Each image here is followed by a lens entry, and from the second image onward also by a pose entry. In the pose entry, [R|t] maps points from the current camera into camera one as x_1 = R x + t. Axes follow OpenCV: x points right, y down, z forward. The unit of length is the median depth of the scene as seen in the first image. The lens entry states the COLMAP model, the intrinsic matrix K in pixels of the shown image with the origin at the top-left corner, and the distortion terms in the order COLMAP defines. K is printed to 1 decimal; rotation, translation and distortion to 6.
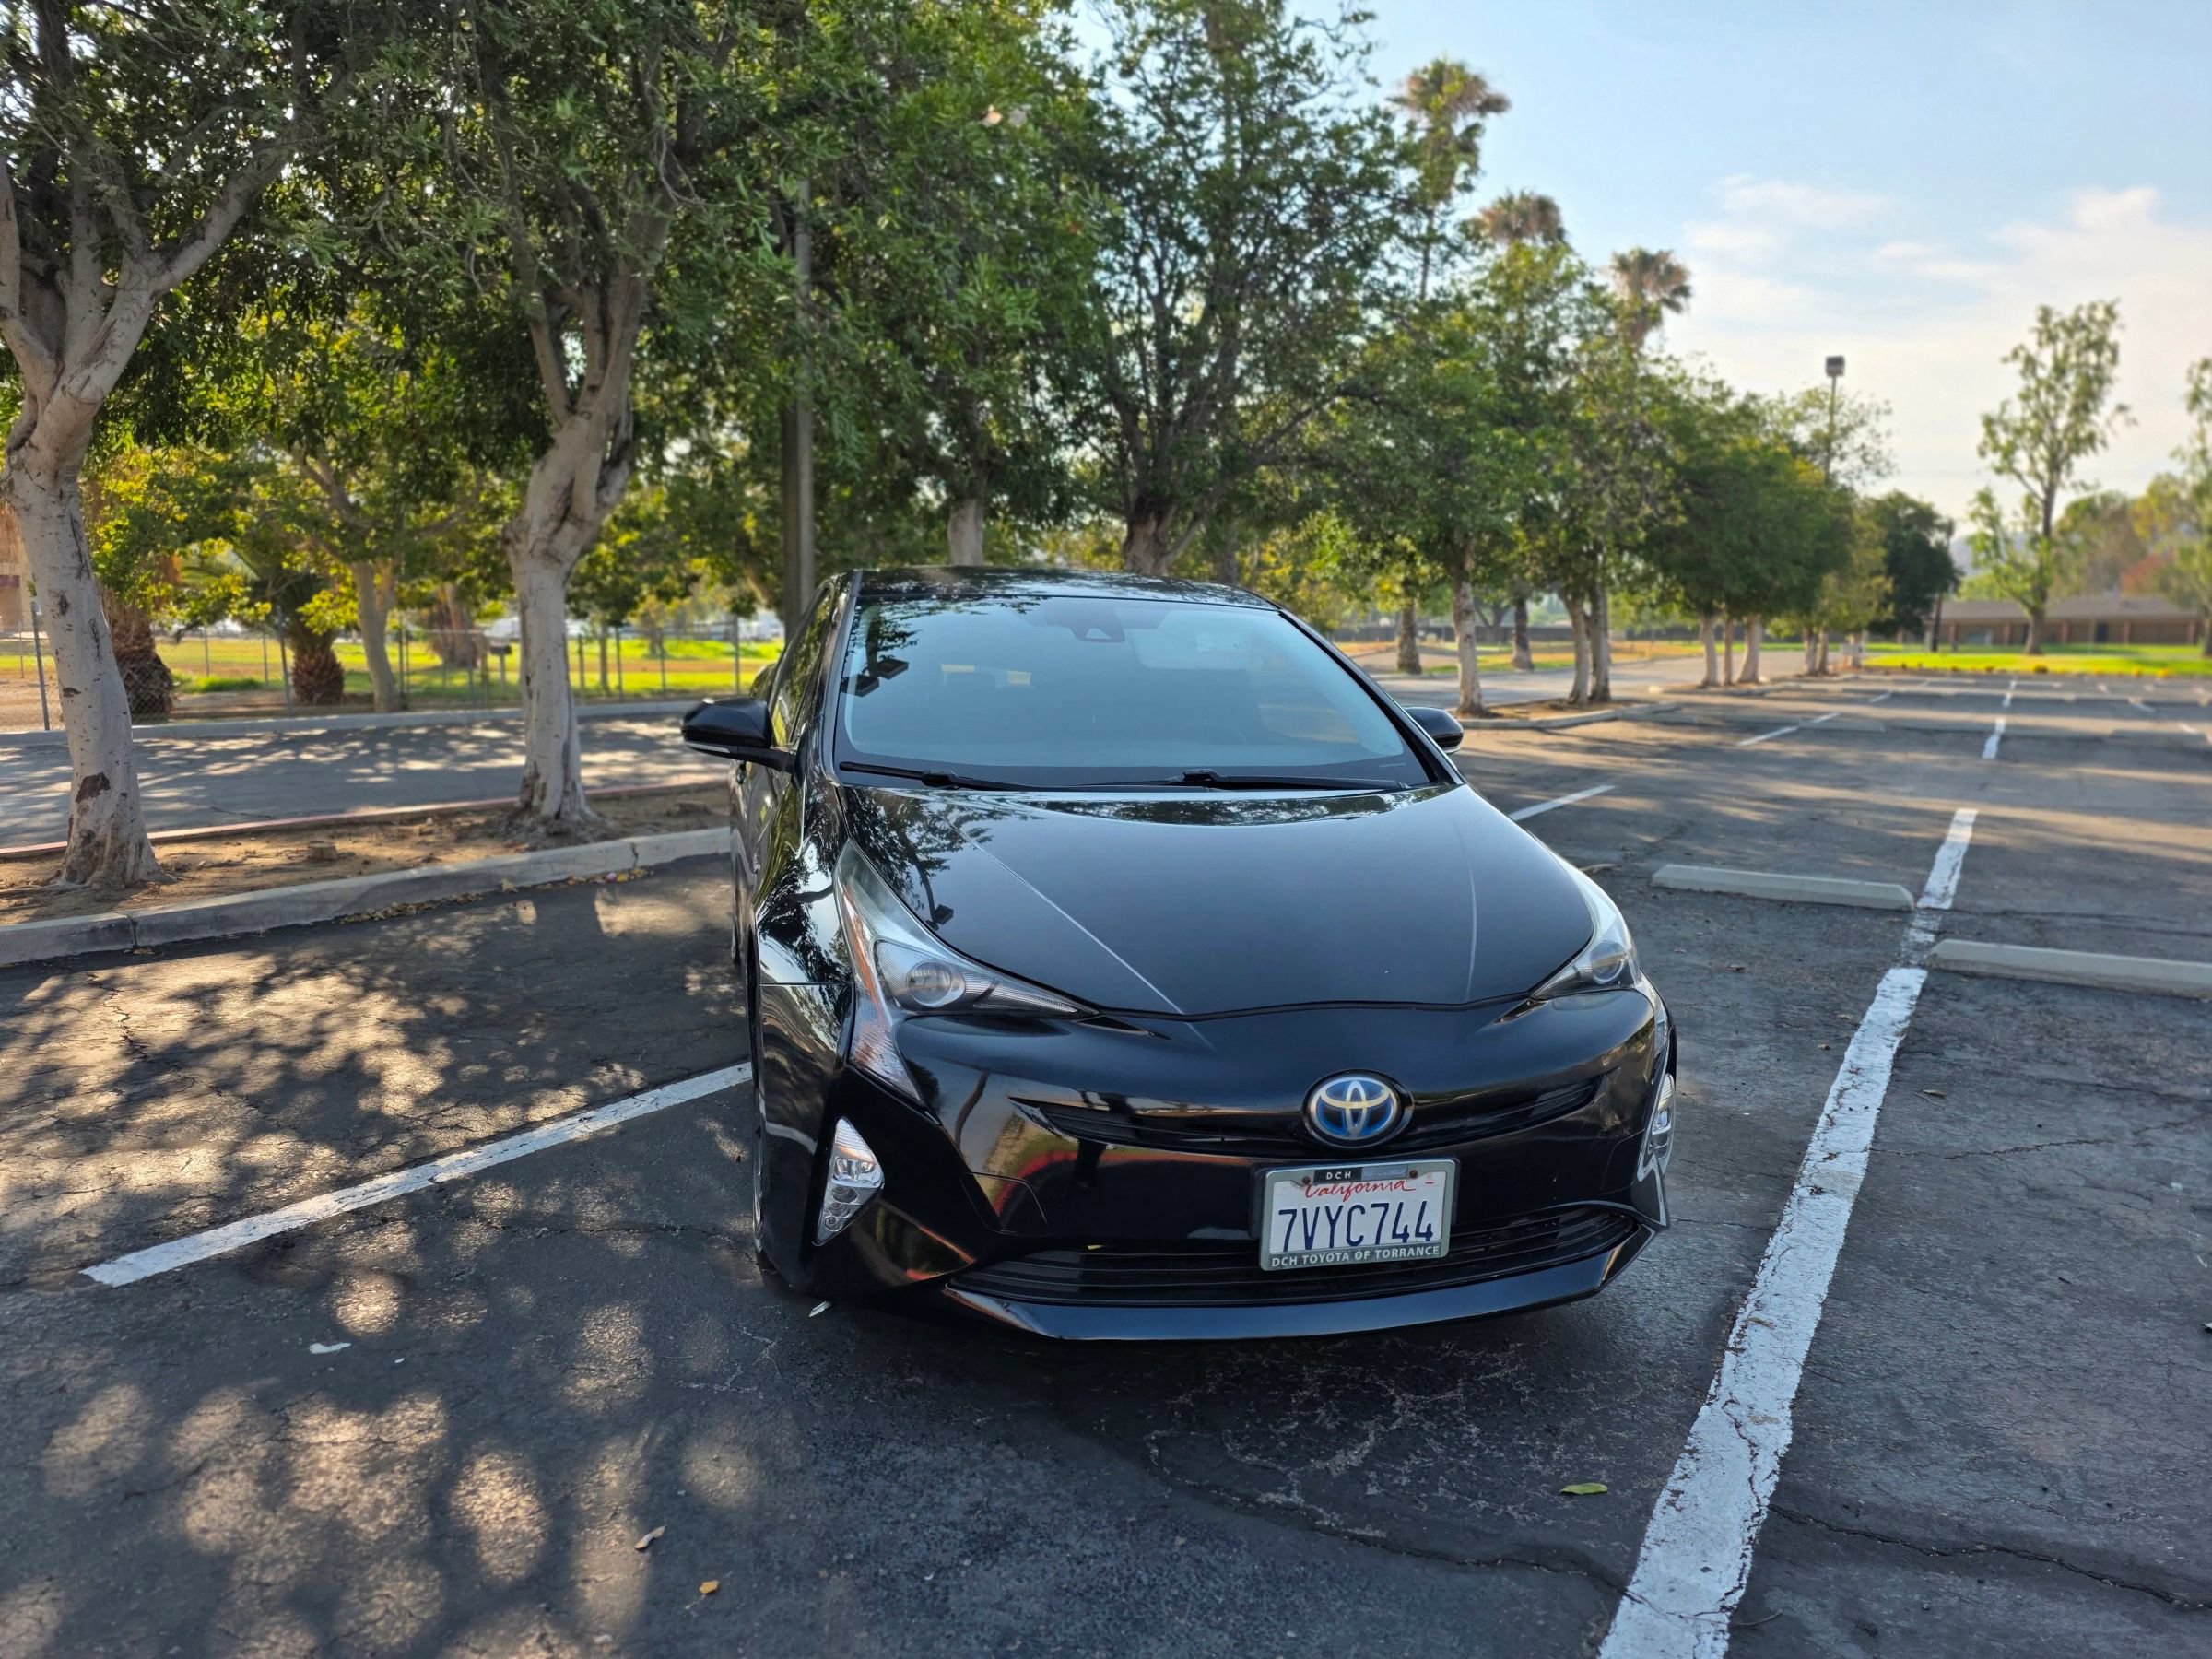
lens RADIAL K [[1448.4, 0, 1091.0], [0, 1448.4, 812.2], [0, 0, 1]] dist [0.055854, -0.041372]
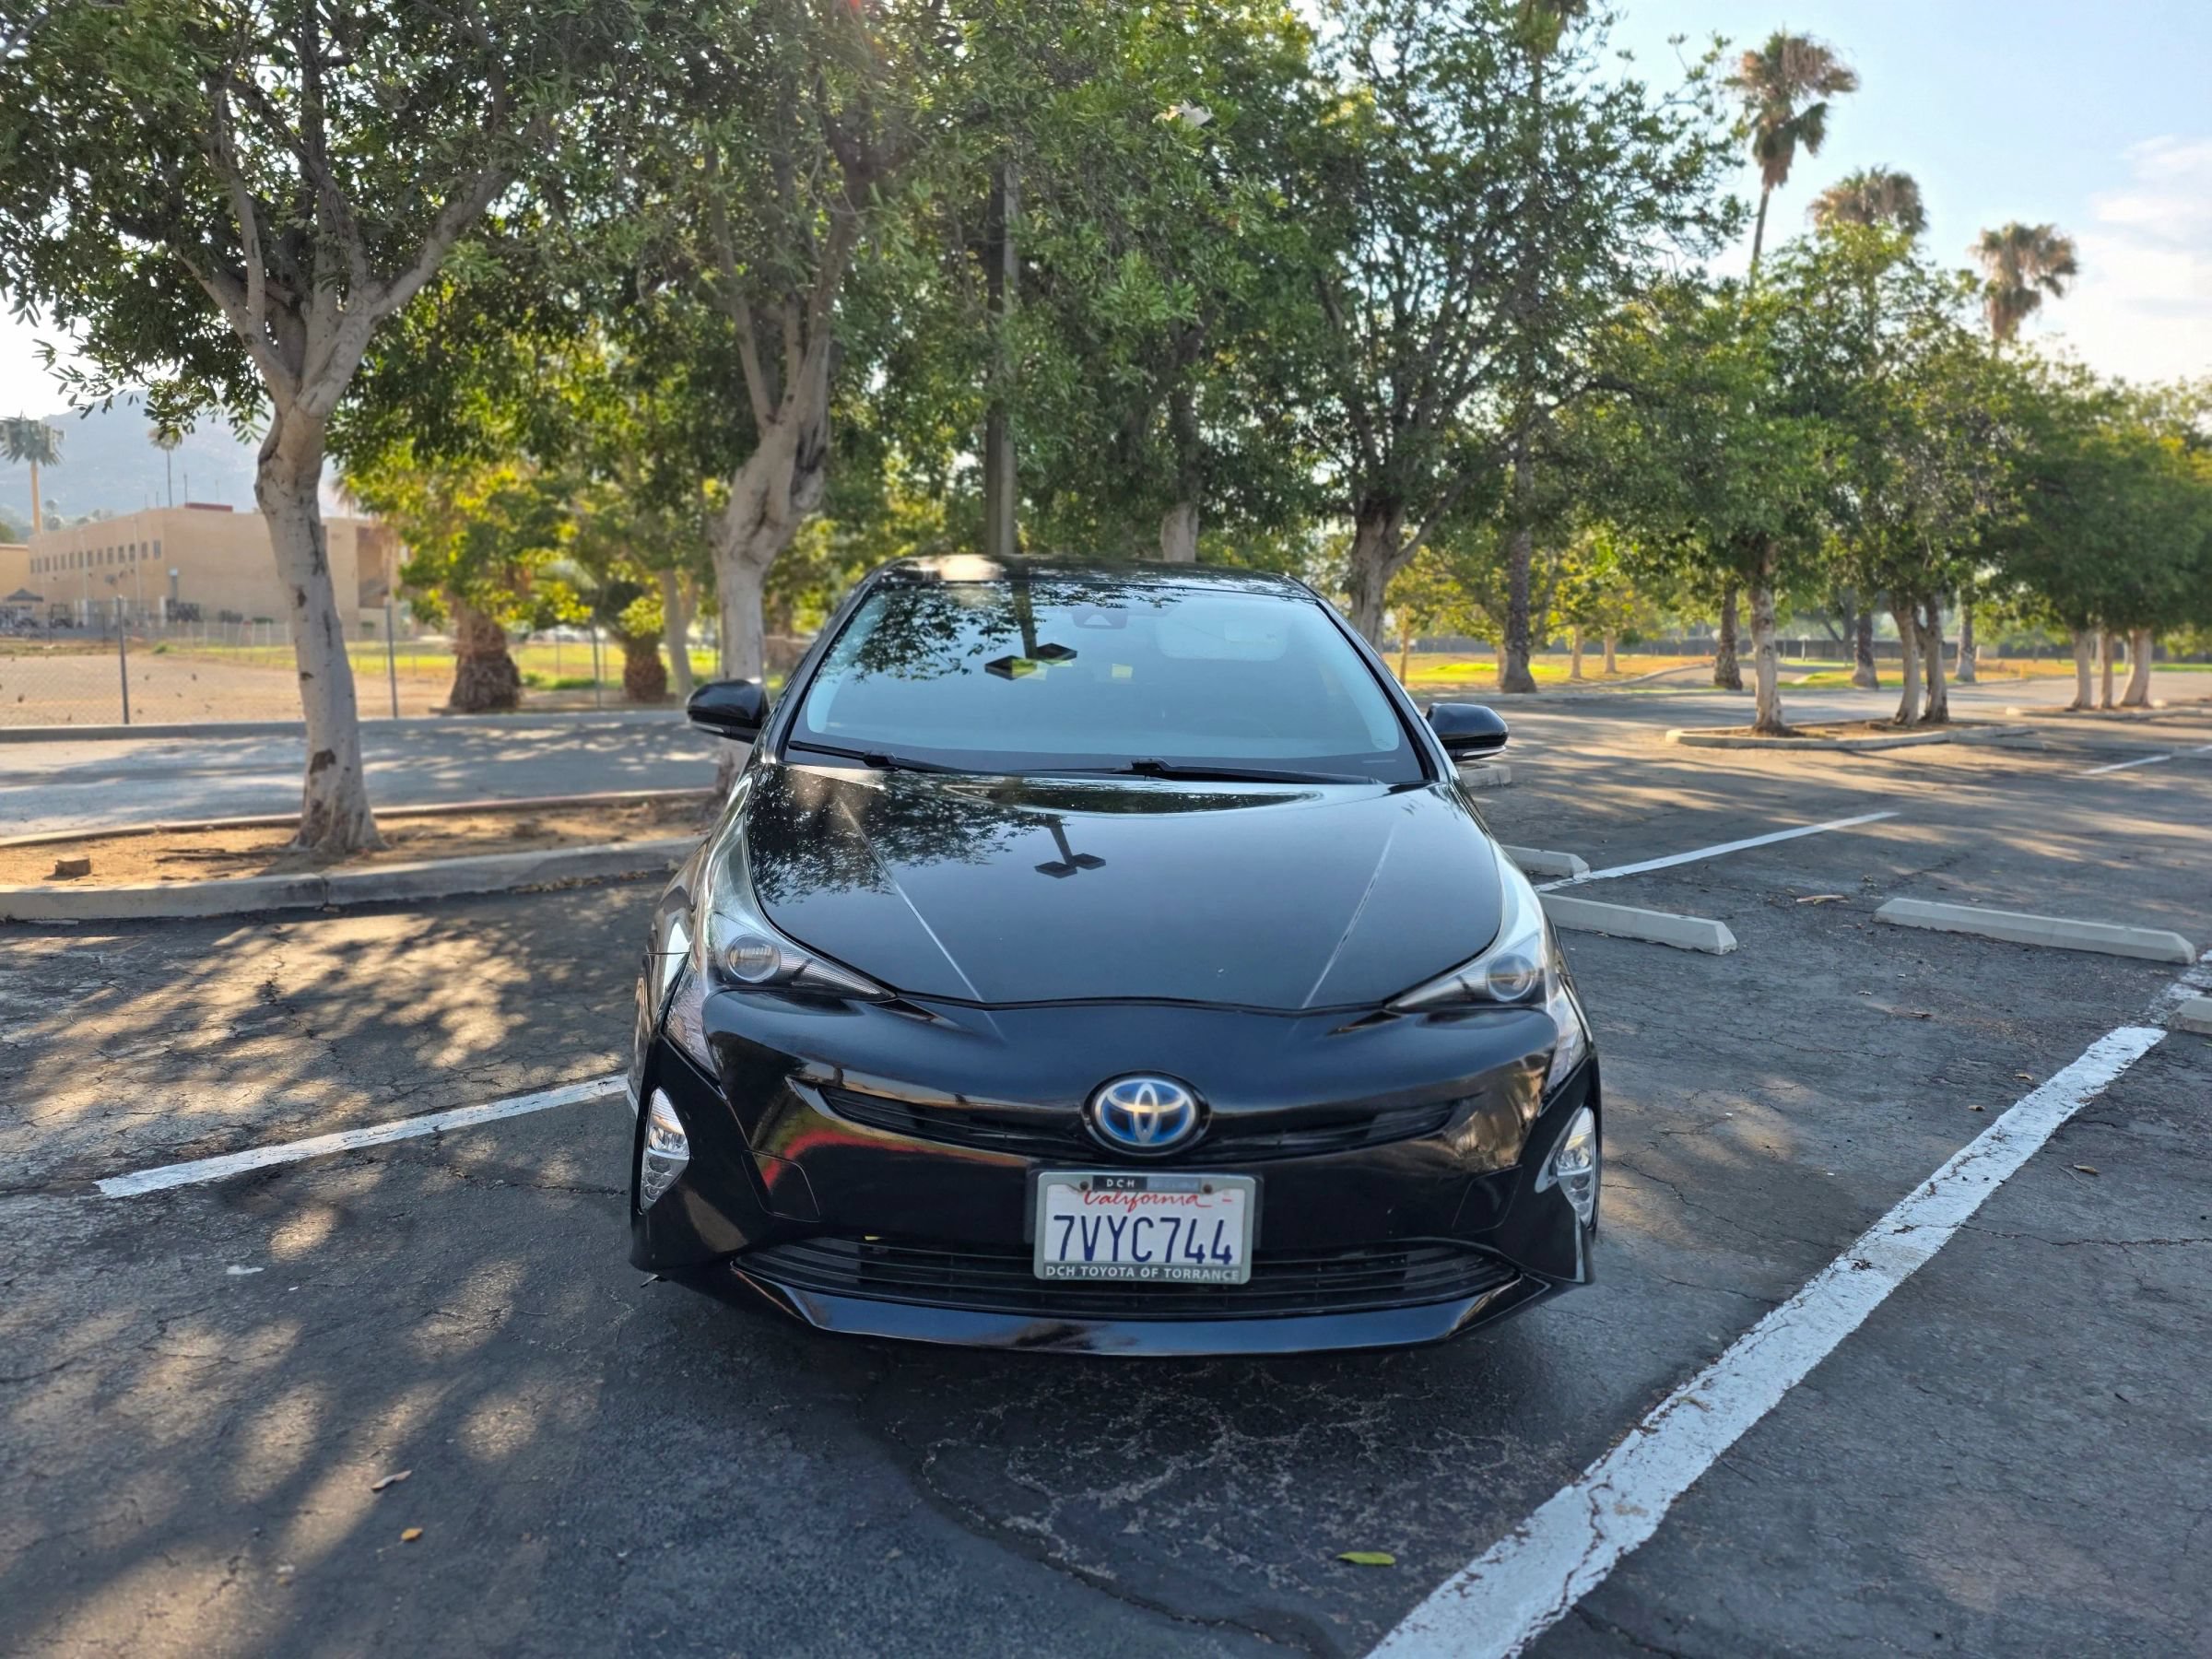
lens RADIAL K [[1448.4, 0, 1078.0], [0, 1448.4, 800.7], [0, 0, 1]] dist [0.055854, -0.041372]
pose [[0.978141, 0.031721, -0.205508, 0.114464], [-0.034833, 0.999327, -0.011542, 0.005593], [0.205004, 0.018448, 0.978587, 0.027716]]
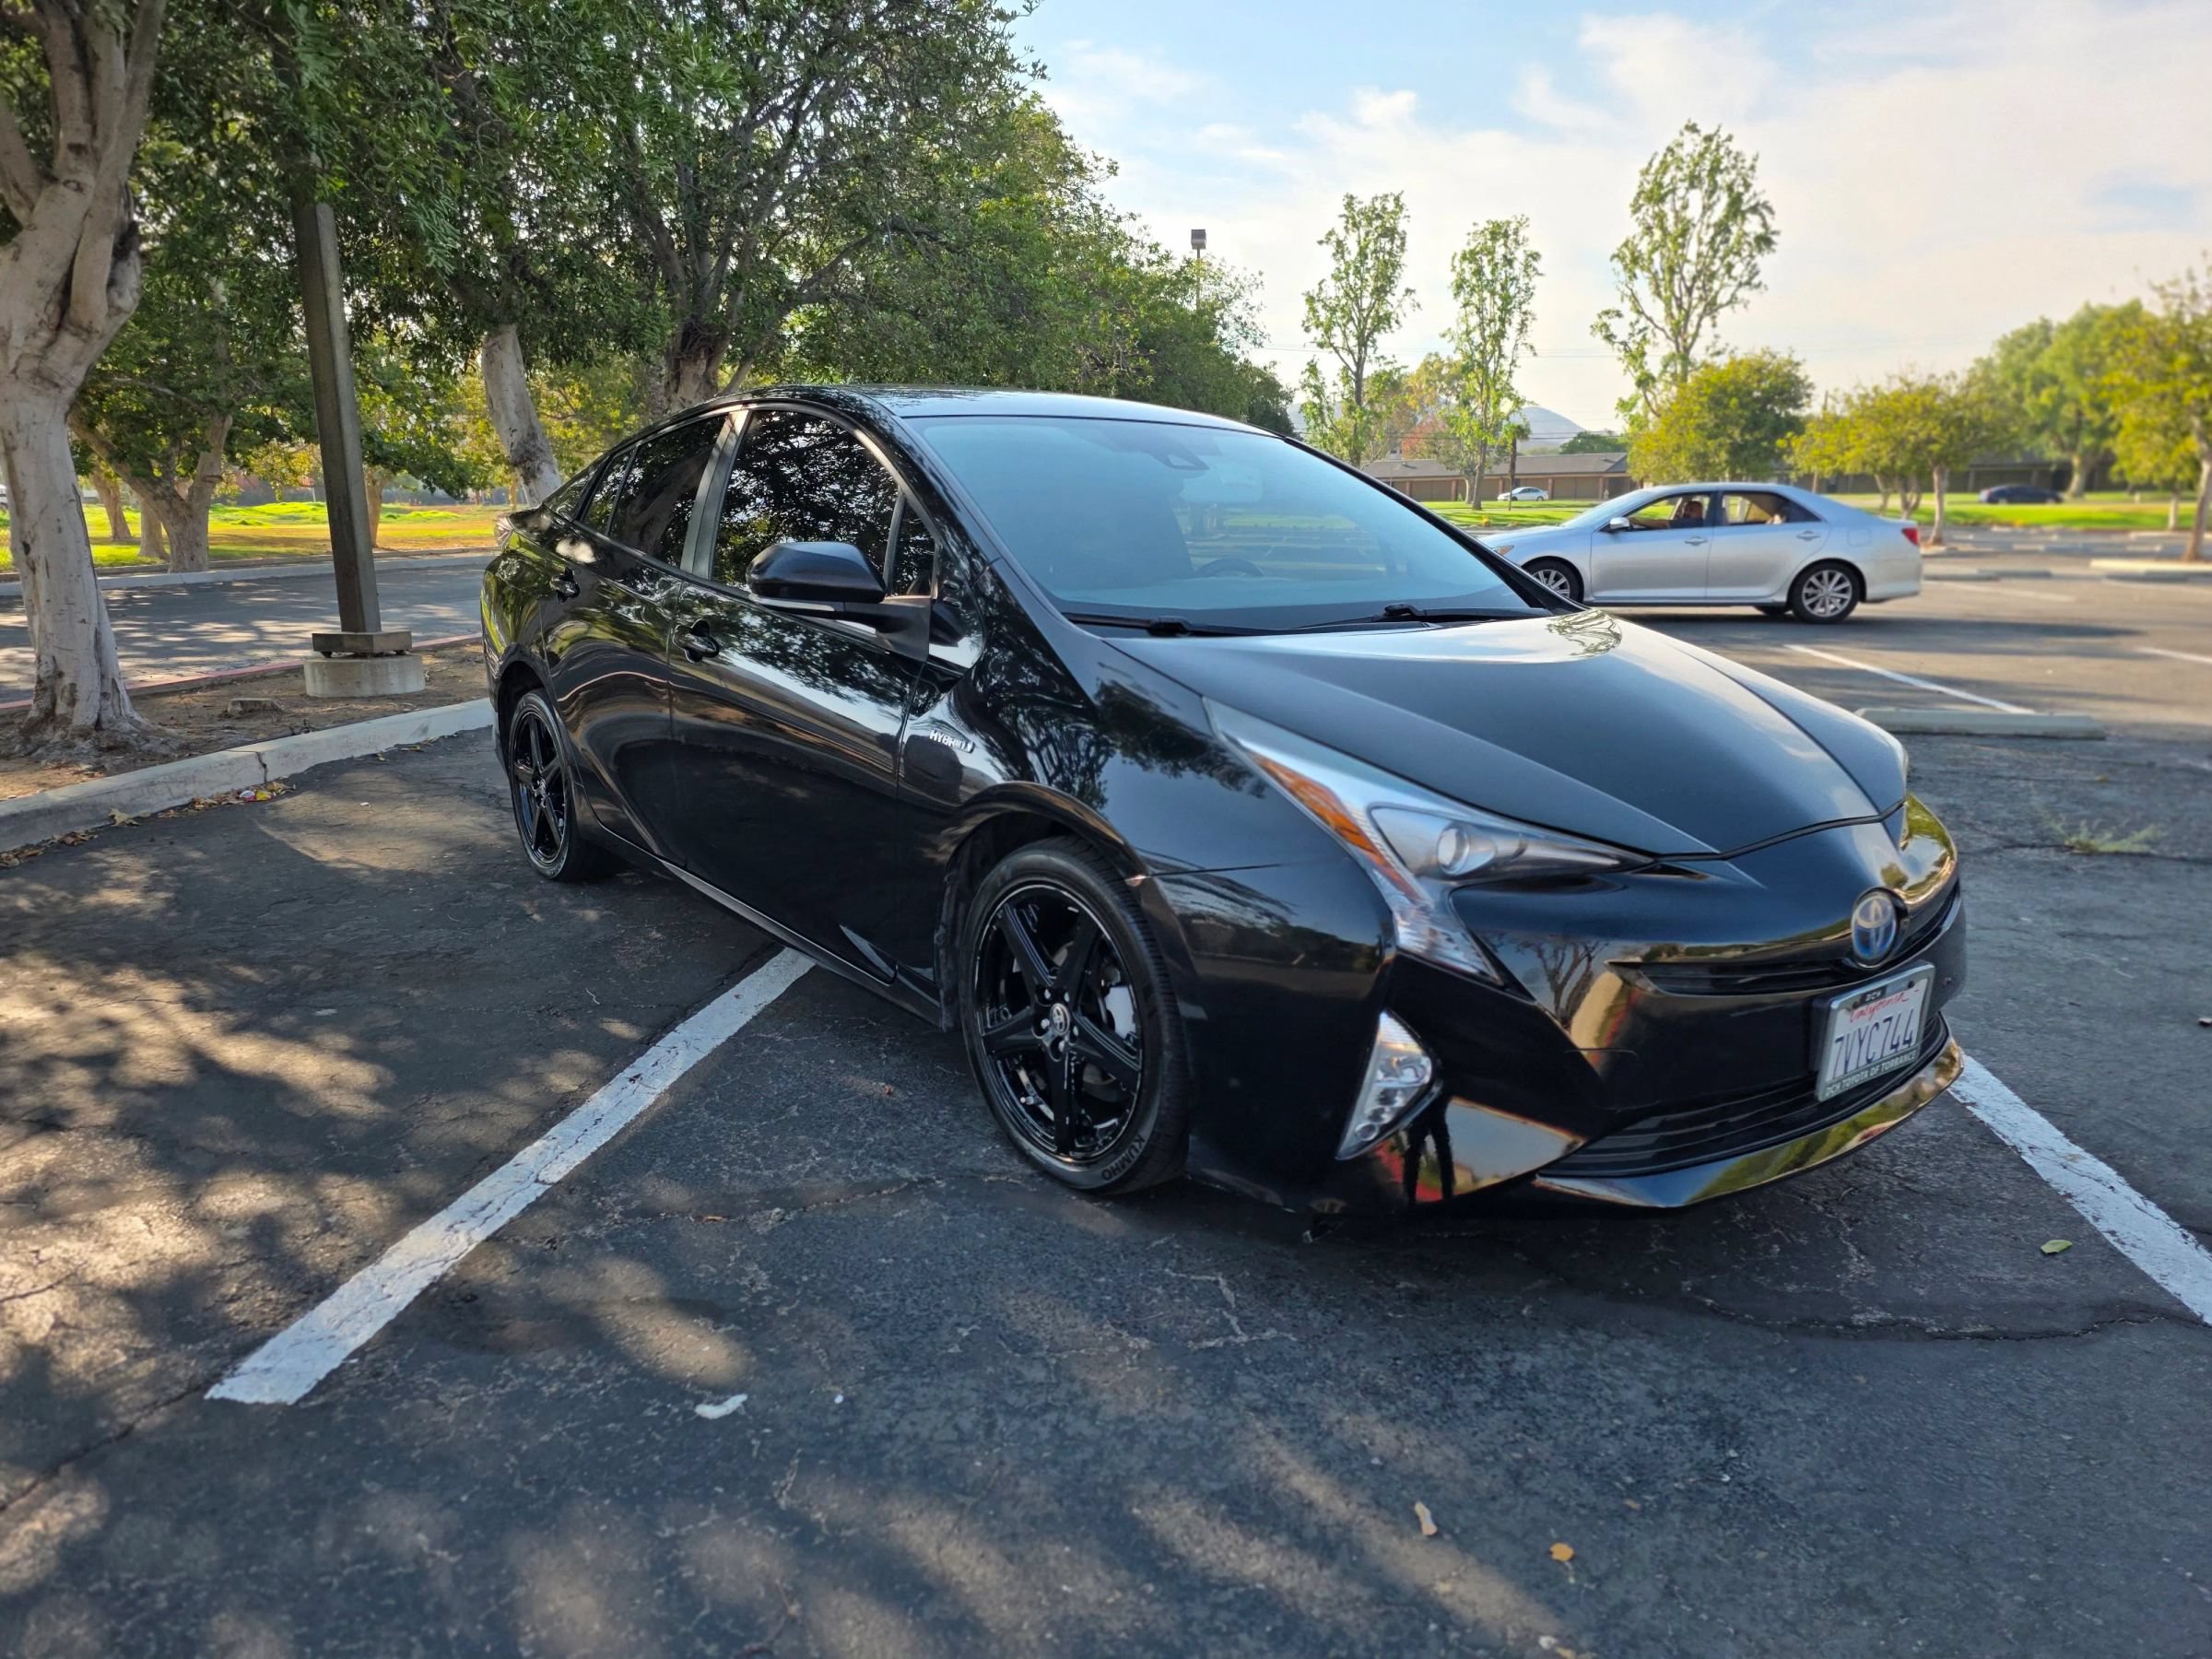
lens RADIAL K [[1448.4, 0, 1077.4], [0, 1448.4, 827.1], [0, 0, 1]] dist [0.055854, -0.041372]
pose [[0.922871, -0.096143, 0.372916, -0.240538], [0.057921, 0.991973, 0.112405, -0.002397], [-0.380730, -0.082136, 0.921031, 0.104649]]
